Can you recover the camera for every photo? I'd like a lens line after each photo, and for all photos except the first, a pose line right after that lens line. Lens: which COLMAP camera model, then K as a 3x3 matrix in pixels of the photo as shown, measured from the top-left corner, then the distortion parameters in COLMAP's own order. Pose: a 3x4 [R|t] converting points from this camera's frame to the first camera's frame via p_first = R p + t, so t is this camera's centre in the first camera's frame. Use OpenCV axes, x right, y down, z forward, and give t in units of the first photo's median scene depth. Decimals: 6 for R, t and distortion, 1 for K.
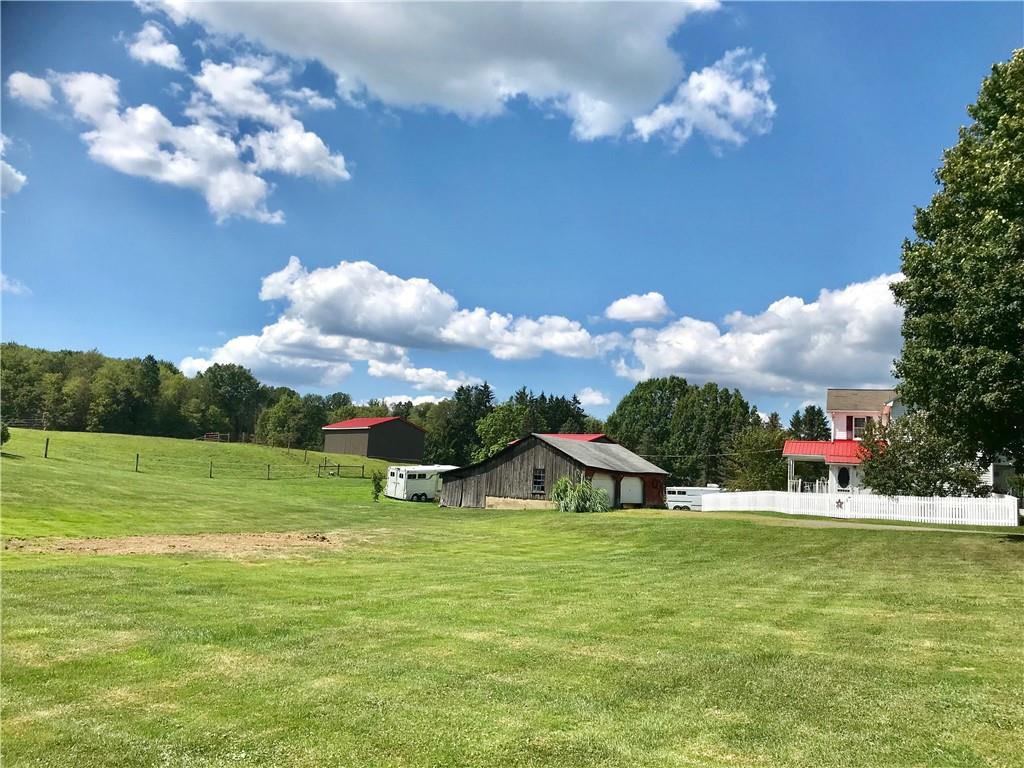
lens RADIAL K [[830.2, 0, 512.0], [0, 830.2, 384.0], [0, 0, 1]] dist [-0.004249, -0.001011]
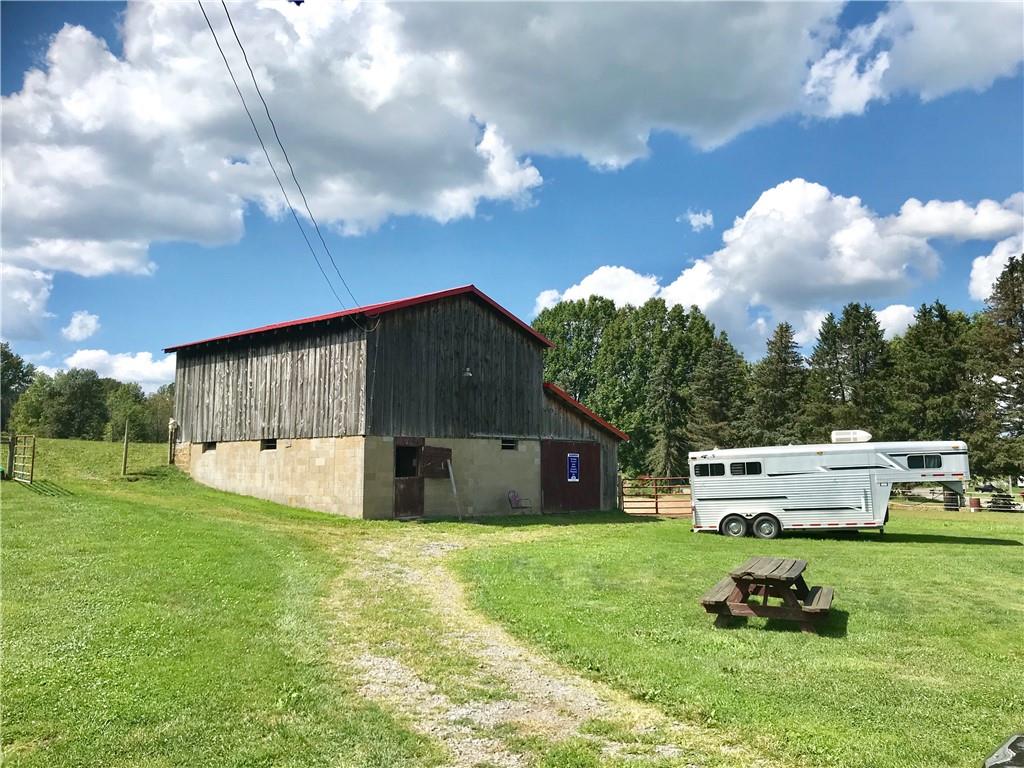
lens RADIAL K [[834.0, 0, 512.0], [0, 834.0, 384.0], [0, 0, 1]] dist [0.010519, 0.002925]
pose [[0.990661, -0.050375, 0.126698, 0.052758], [0.048860, 0.998692, 0.015038, 0.055207], [-0.127290, -0.008707, 0.991827, 0.426854]]
